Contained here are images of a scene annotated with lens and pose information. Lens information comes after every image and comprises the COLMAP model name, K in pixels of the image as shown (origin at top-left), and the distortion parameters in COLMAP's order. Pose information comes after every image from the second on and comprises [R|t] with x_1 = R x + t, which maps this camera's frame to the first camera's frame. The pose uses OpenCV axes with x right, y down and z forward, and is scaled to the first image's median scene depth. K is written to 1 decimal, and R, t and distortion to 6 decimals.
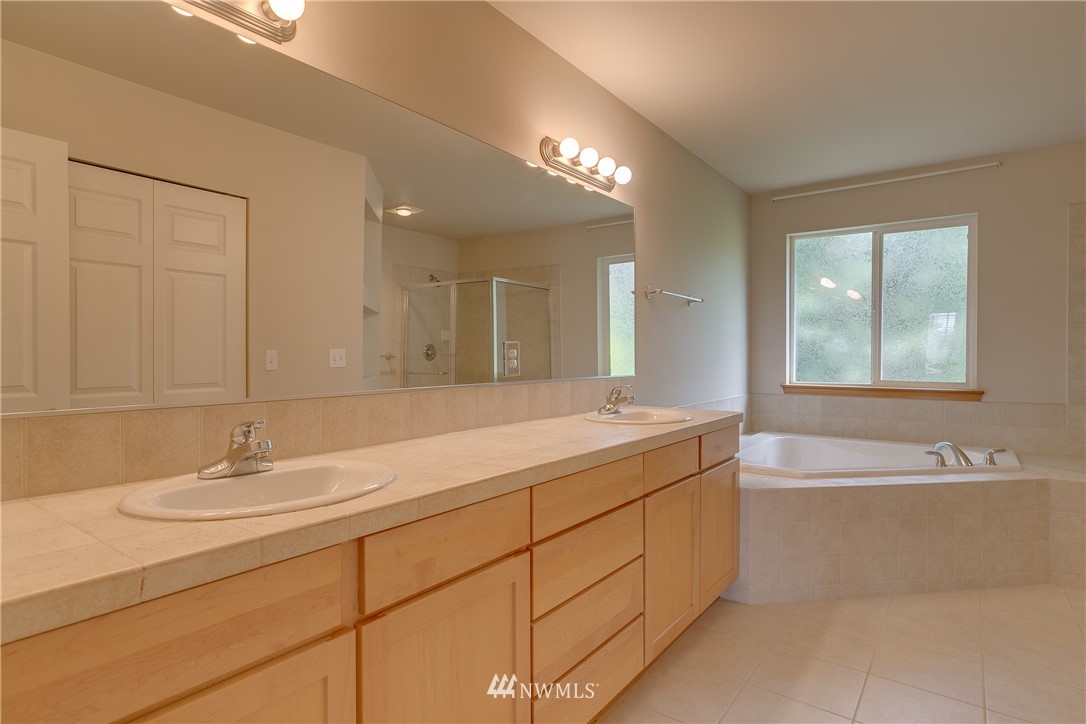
lens RADIAL K [[584.3, 0, 538.9], [0, 584.3, 362.5], [0, 0, 1]] dist [-0.002170, -0.000681]
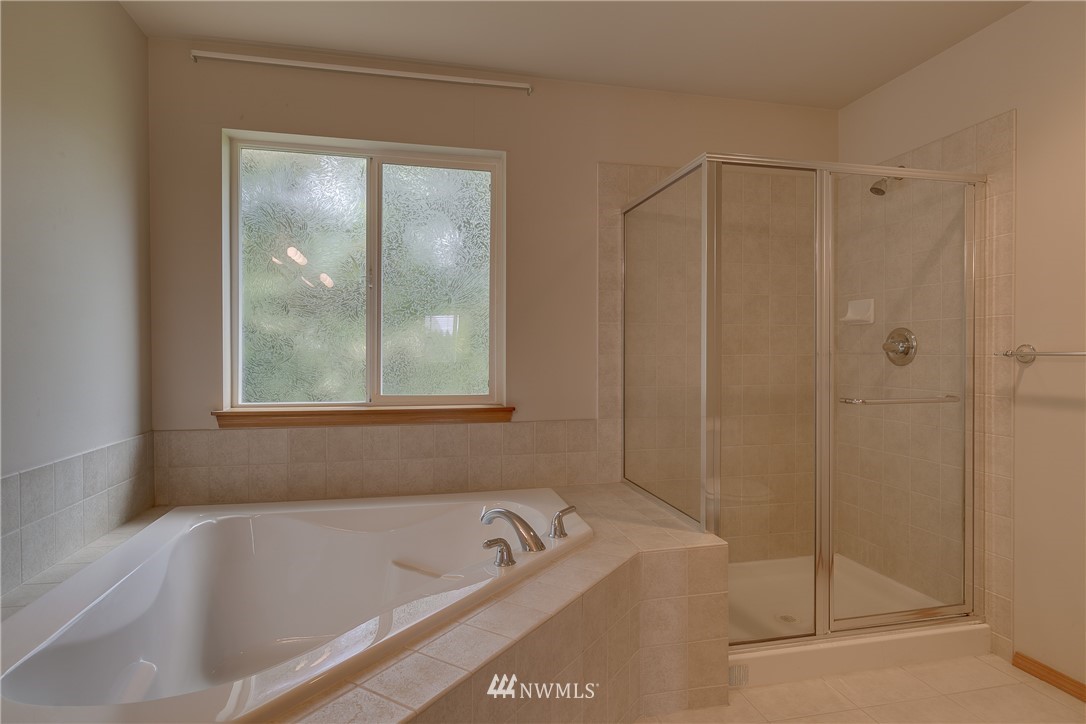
lens RADIAL K [[584.3, 0, 537.1], [0, 584.3, 363.0], [0, 0, 1]] dist [-0.002170, -0.000681]
pose [[0.654833, -0.004407, 0.755760, 0.217812], [0.009427, 0.999953, -0.002337, -0.001850], [-0.755715, 0.008655, 0.654844, 0.454584]]
